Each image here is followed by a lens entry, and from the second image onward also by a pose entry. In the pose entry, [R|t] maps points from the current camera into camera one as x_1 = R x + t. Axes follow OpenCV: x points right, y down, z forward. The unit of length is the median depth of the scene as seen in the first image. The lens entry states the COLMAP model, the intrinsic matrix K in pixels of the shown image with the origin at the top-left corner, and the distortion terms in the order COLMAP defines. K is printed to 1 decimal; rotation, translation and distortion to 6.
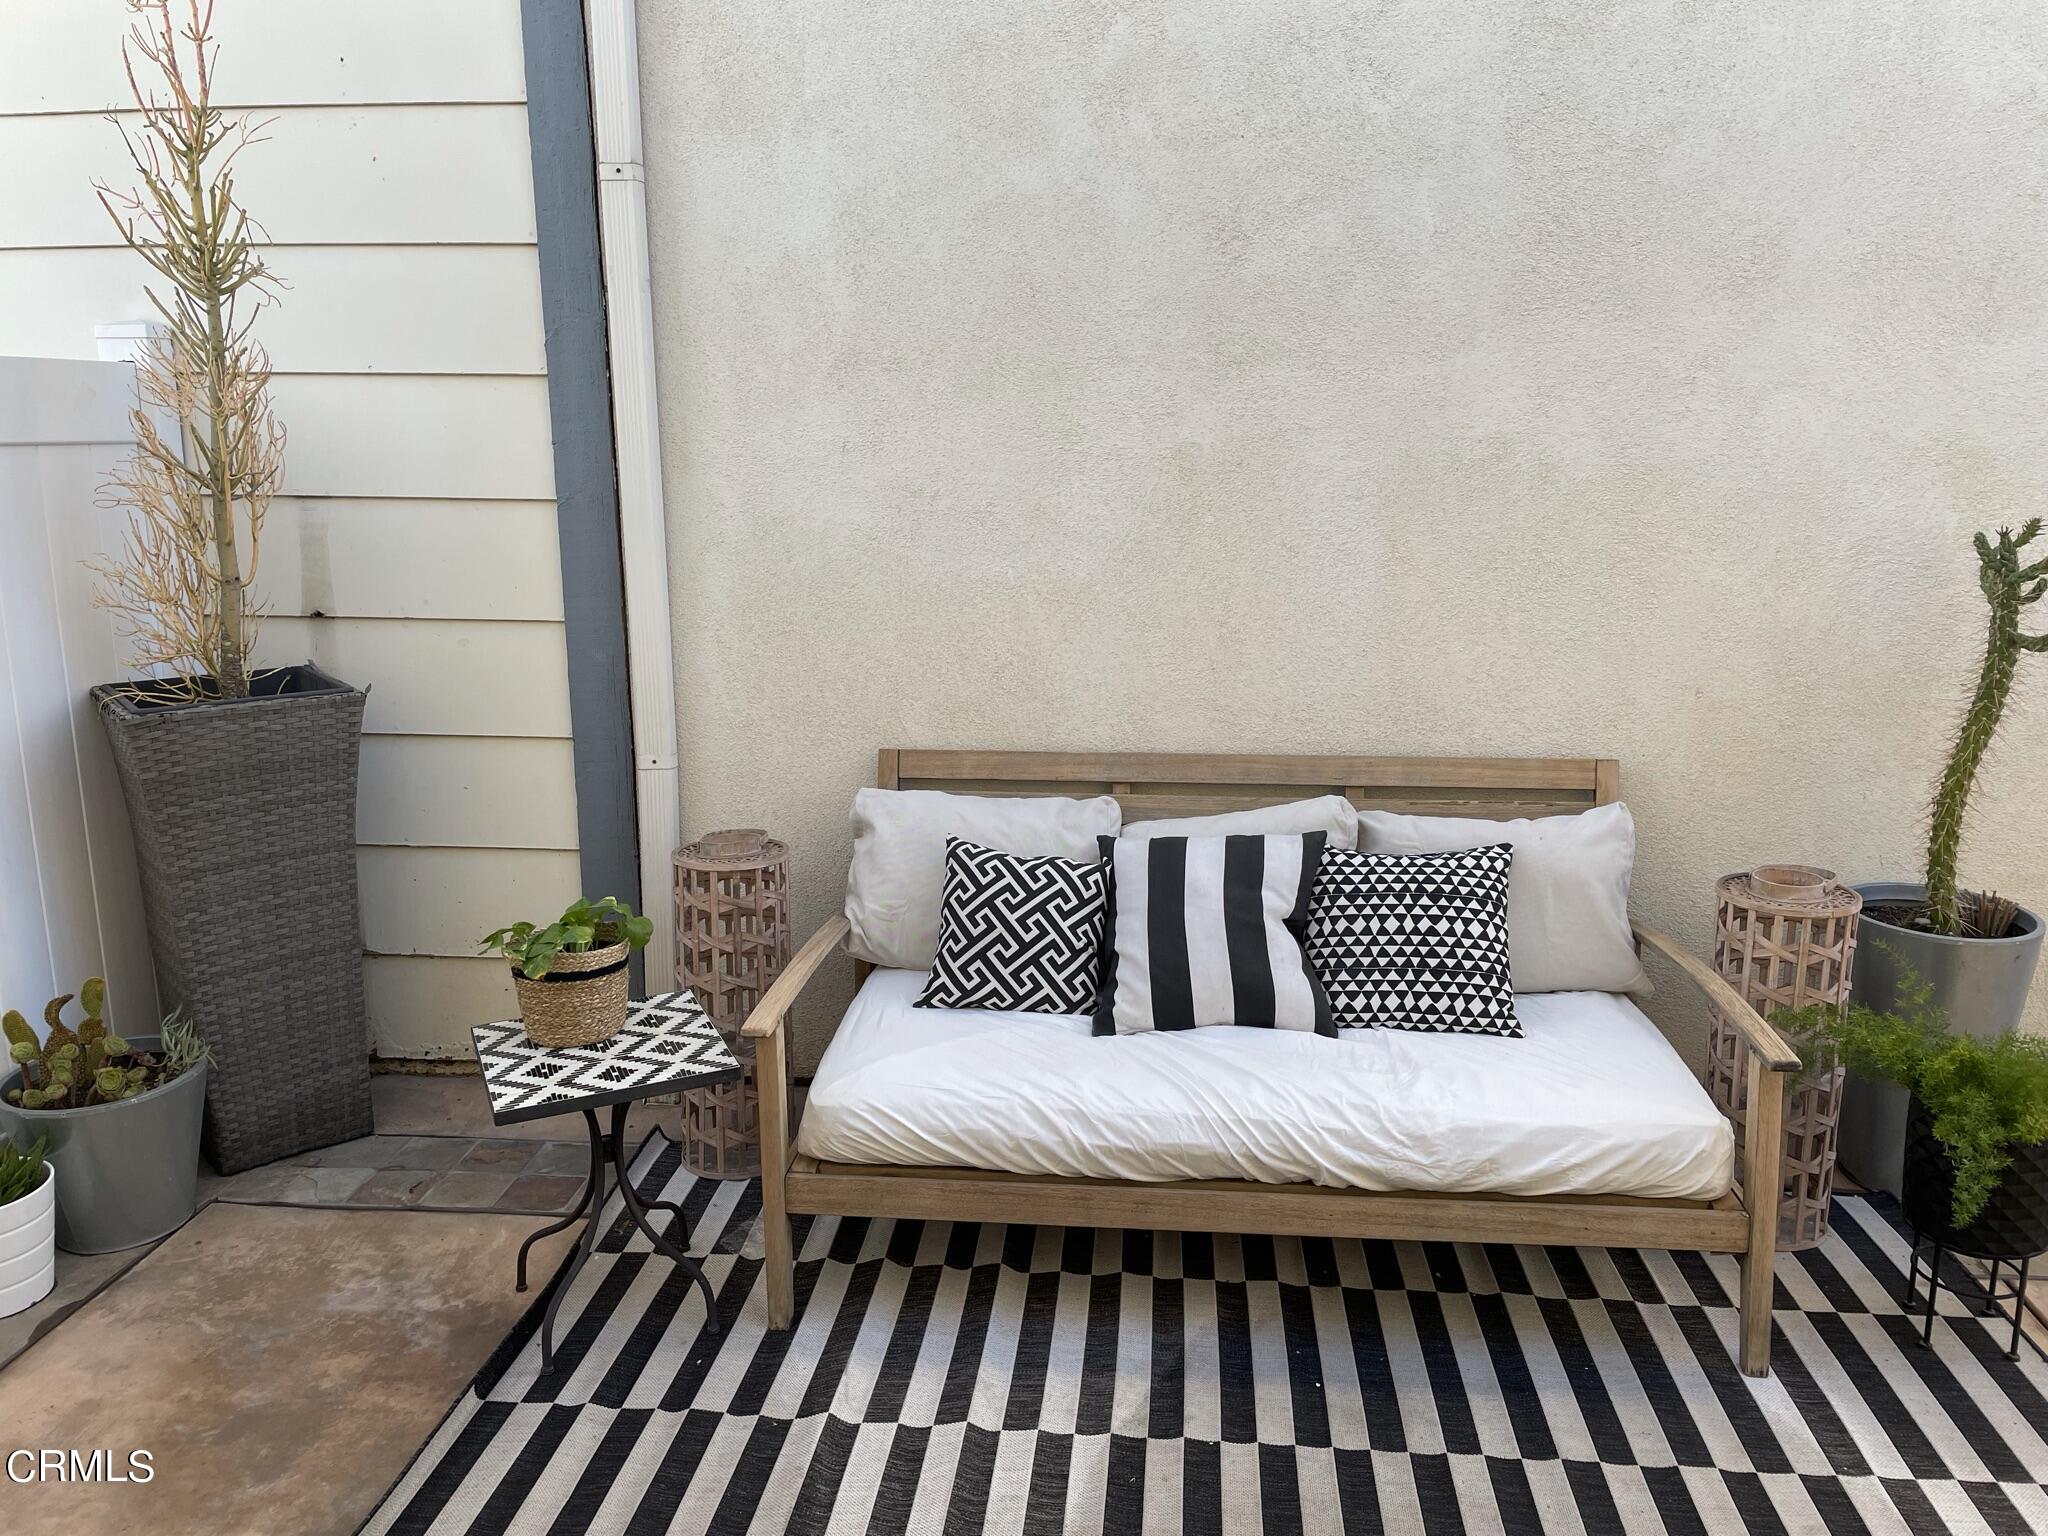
lens RADIAL K [[1564.2, 0, 1058.0], [0, 1564.2, 759.1], [0, 0, 1]] dist [0.102278, -0.140177]
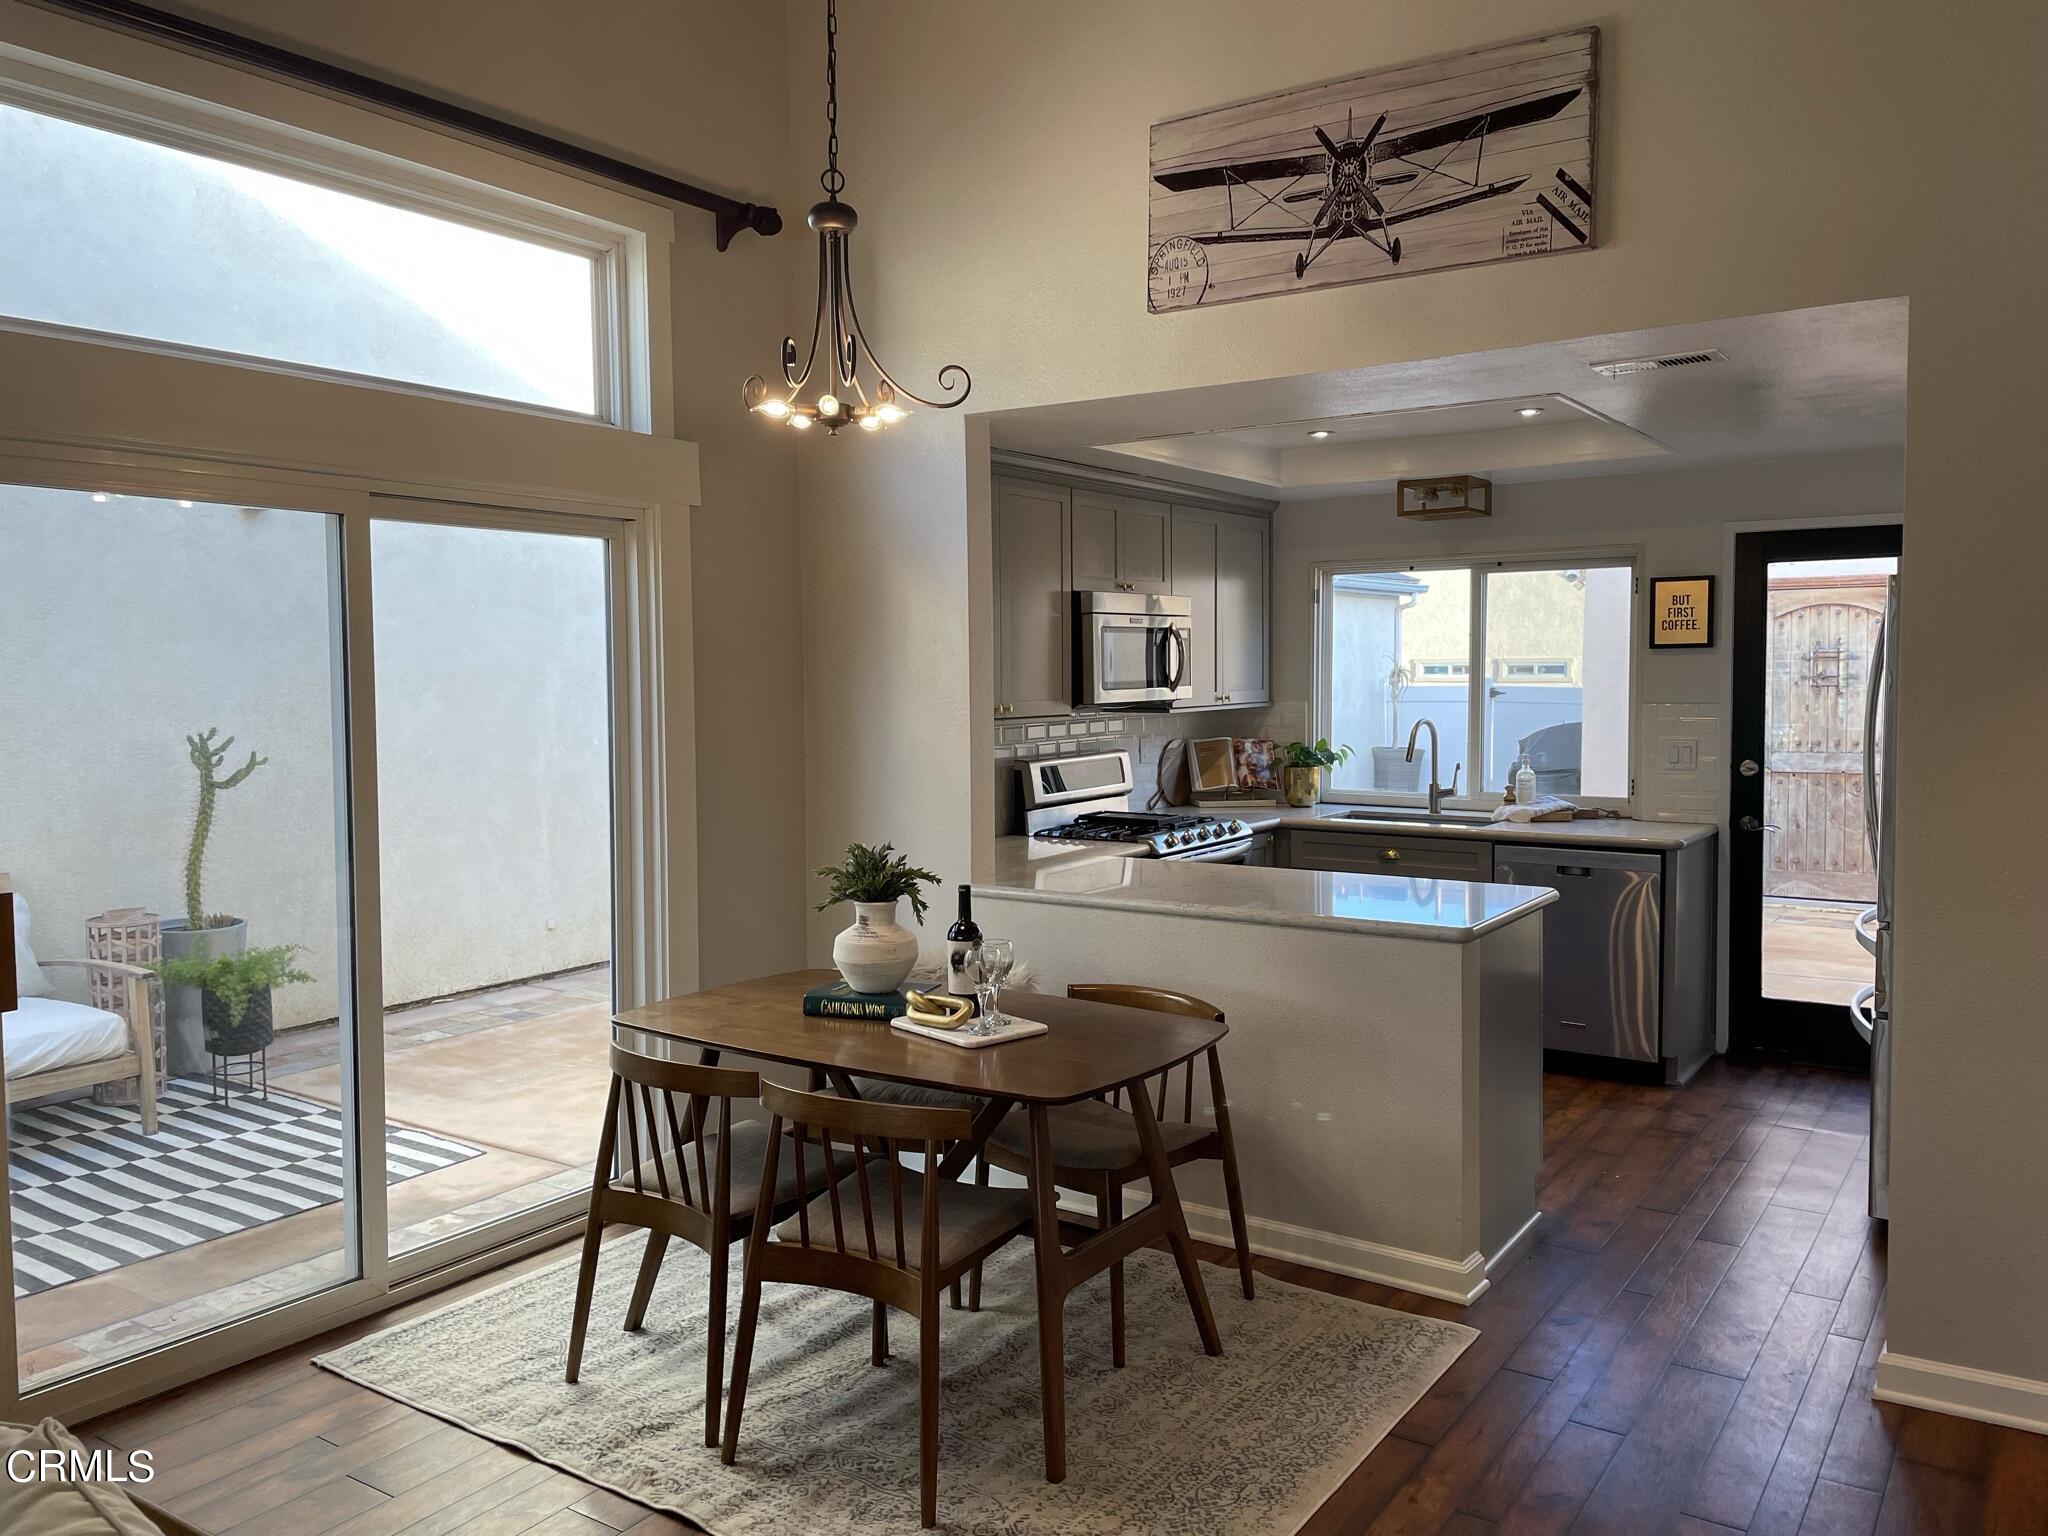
lens RADIAL K [[1543.4, 0, 1037.8], [0, 1543.4, 747.6], [0, 0, 1]] dist [0.085978, -0.129212]
pose [[0.492456, -0.045523, 0.869146, -0.733677], [0.182240, 0.981887, -0.051829, 0.204280], [-0.851044, 0.183917, 0.491833, -1.064053]]
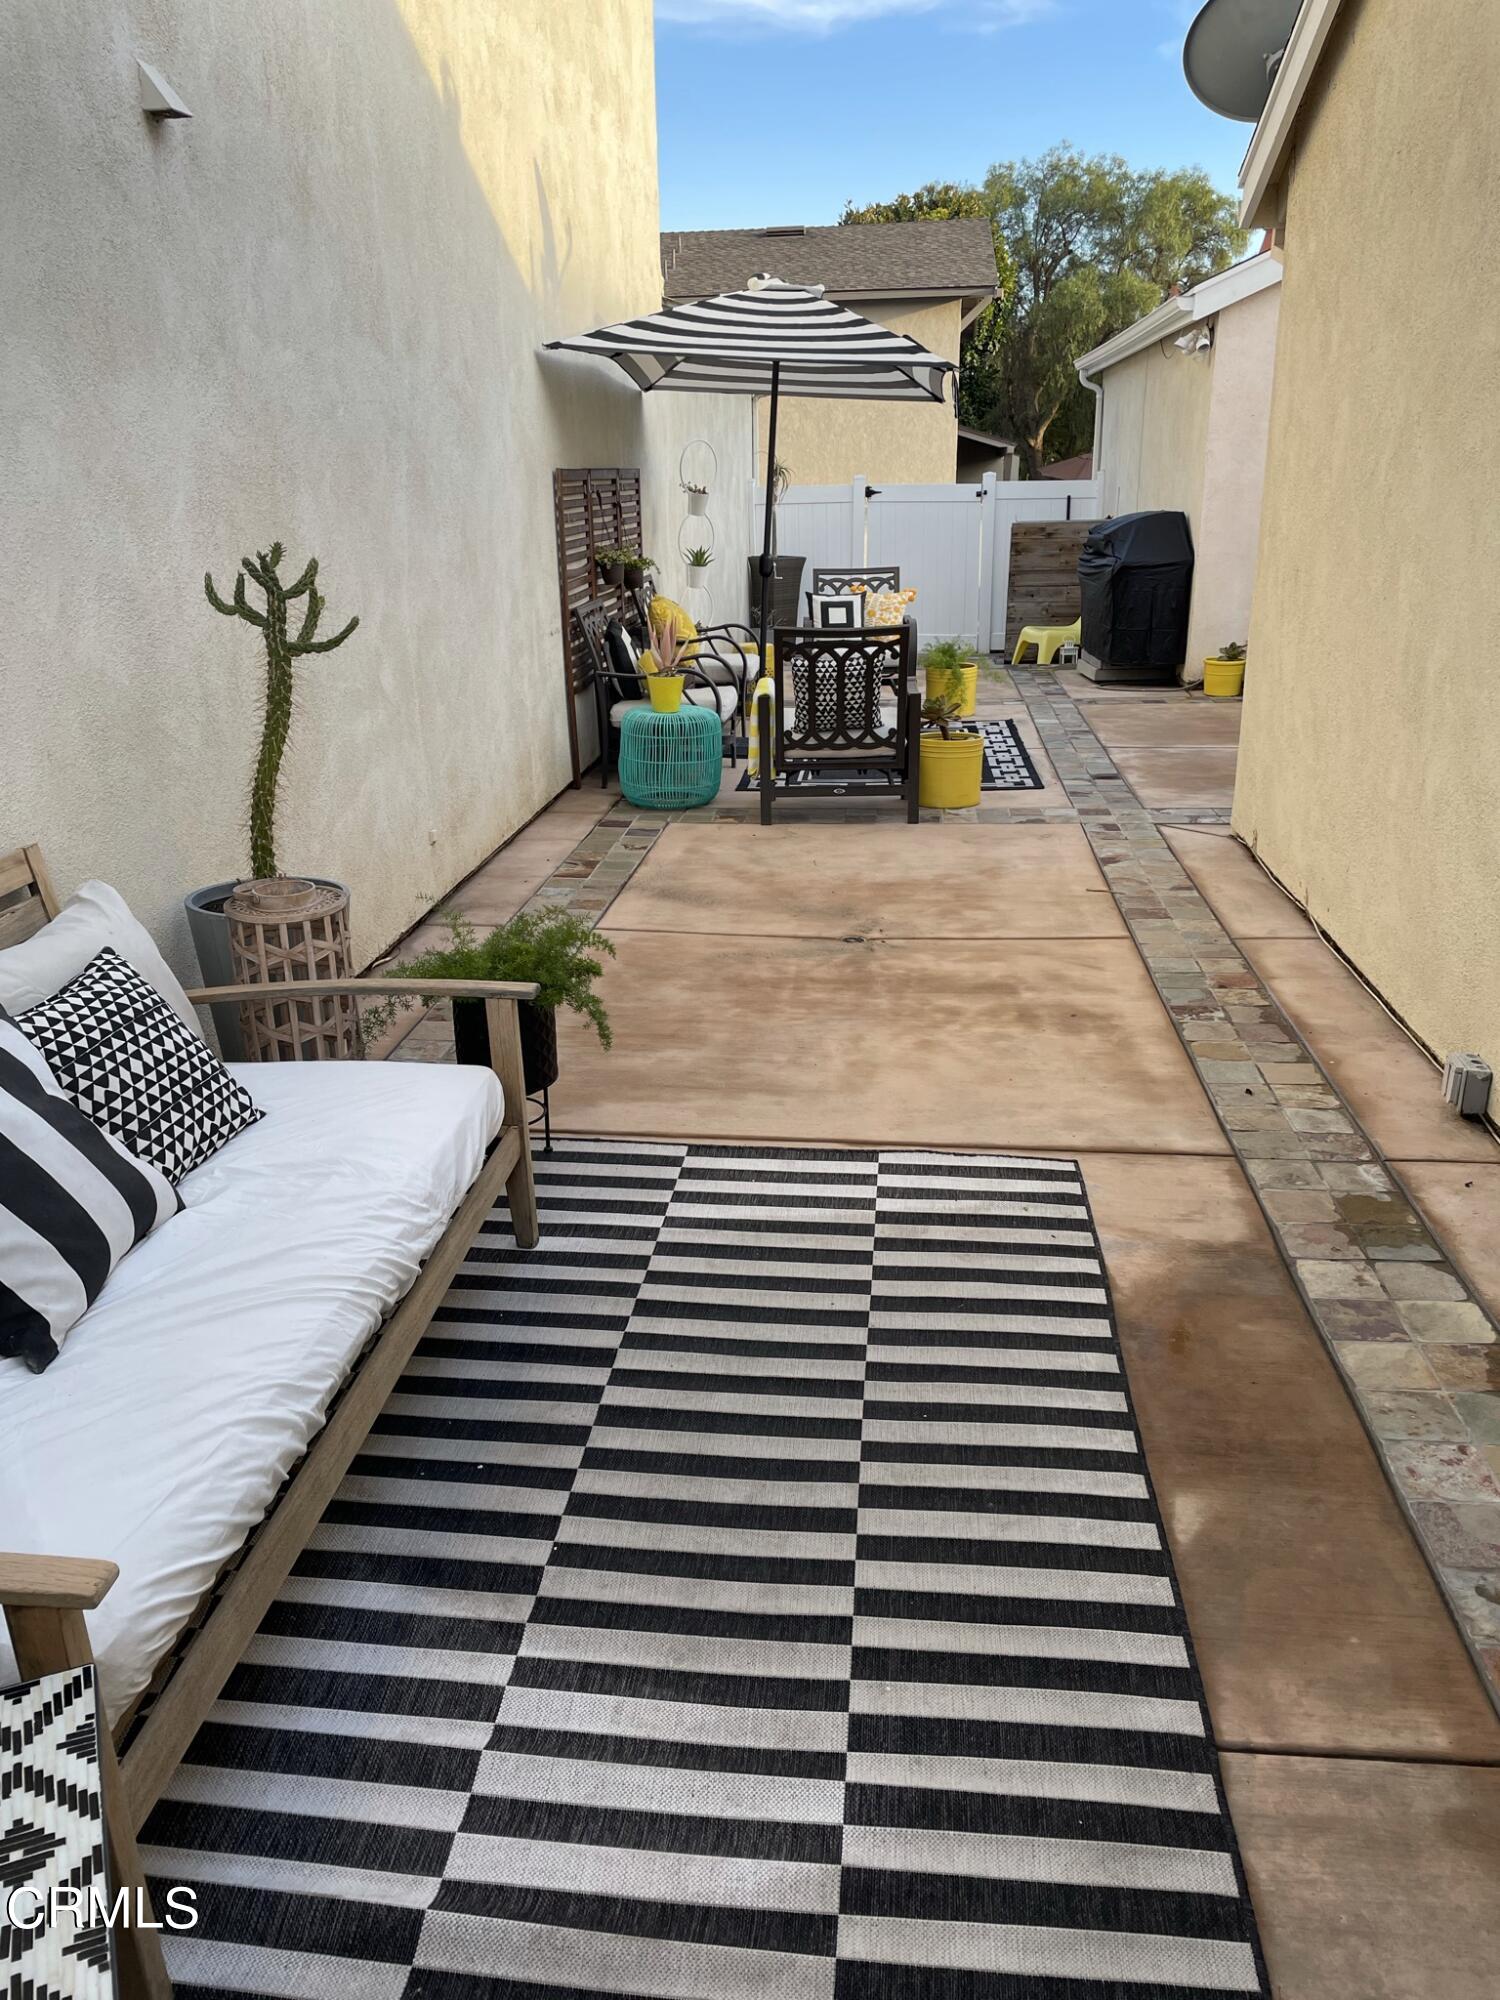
lens RADIAL K [[1507.3, 0, 712.3], [0, 1507.3, 1001.8], [0, 0, 1]] dist [0.085978, -0.129212]
pose [[0.040535, -0.325374, 0.944716, -0.606209], [0.223414, 0.924506, 0.308827, -0.124027], [-0.973880, 0.198544, 0.110168, 0.691764]]
